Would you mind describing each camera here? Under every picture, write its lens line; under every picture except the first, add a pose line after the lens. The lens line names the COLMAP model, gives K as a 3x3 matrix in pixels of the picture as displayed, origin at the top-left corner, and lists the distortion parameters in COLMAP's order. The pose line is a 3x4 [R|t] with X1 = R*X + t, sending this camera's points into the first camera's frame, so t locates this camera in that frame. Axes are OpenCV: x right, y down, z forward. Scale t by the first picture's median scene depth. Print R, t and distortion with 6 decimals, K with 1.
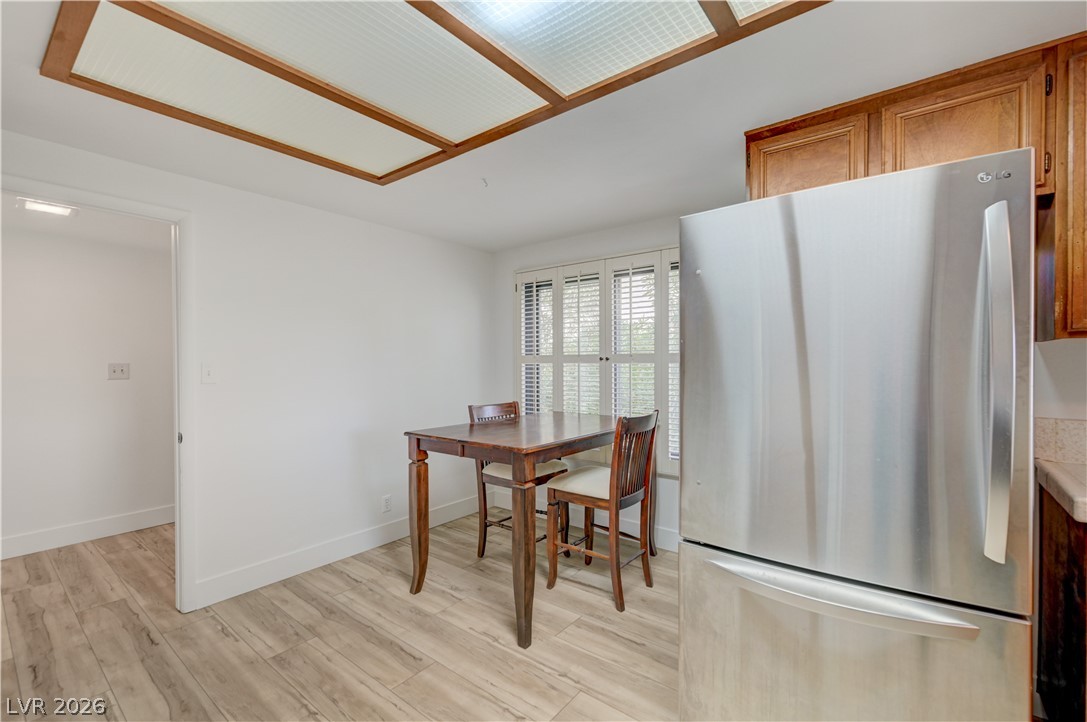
lens RADIAL K [[468.9, 0, 551.4], [0, 468.9, 368.9], [0, 0, 1]] dist [-0.000476, 0.001503]
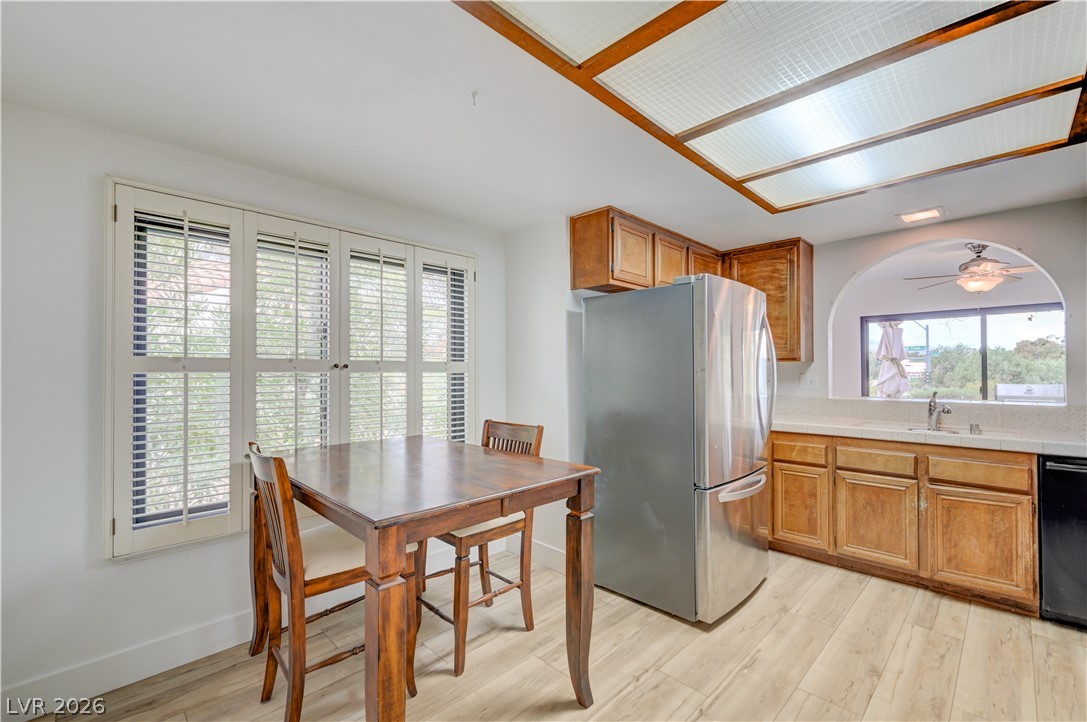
lens RADIAL K [[468.9, 0, 540.0], [0, 468.9, 367.6], [0, 0, 1]] dist [-0.000476, 0.001503]
pose [[0.118682, 0.014985, 0.992819, -0.779818], [0.012934, 0.999778, -0.016637, -0.004464], [-0.992848, 0.014816, 0.118462, 0.826320]]
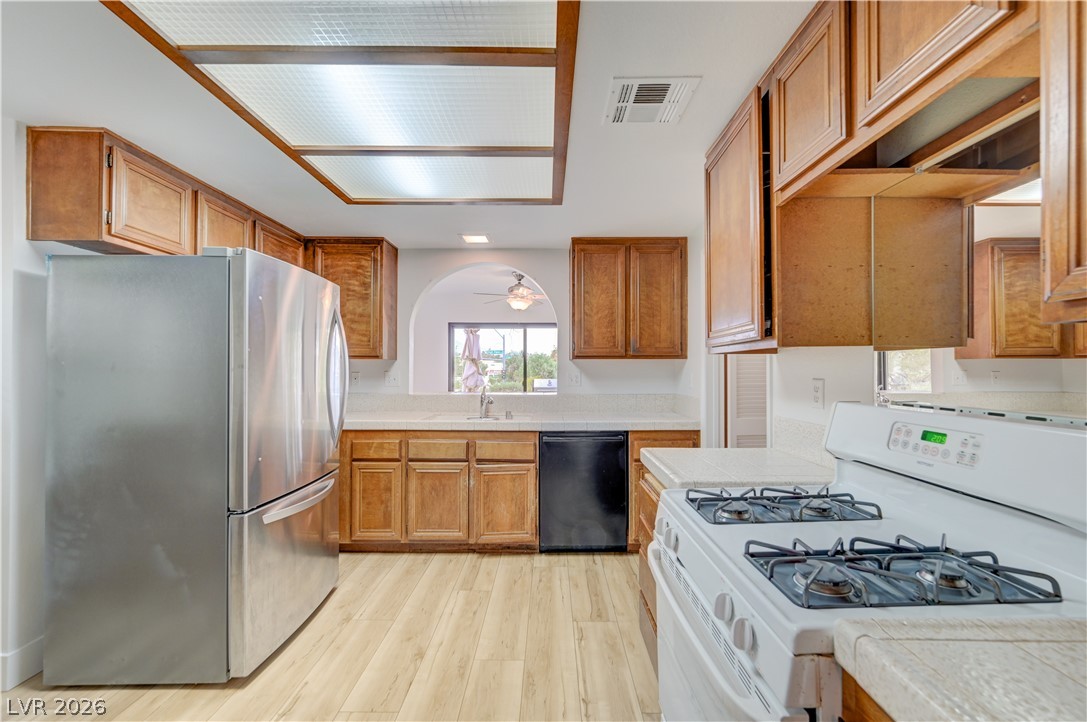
lens RADIAL K [[450.7, 0, 550.9], [0, 450.7, 367.7], [0, 0, 1]] dist [0.001802, 0.000442]
pose [[-0.621718, 0.007750, 0.783203, -0.696586], [0.009707, 0.999950, -0.002189, -0.002278], [-0.783181, 0.006241, -0.621762, 0.679649]]
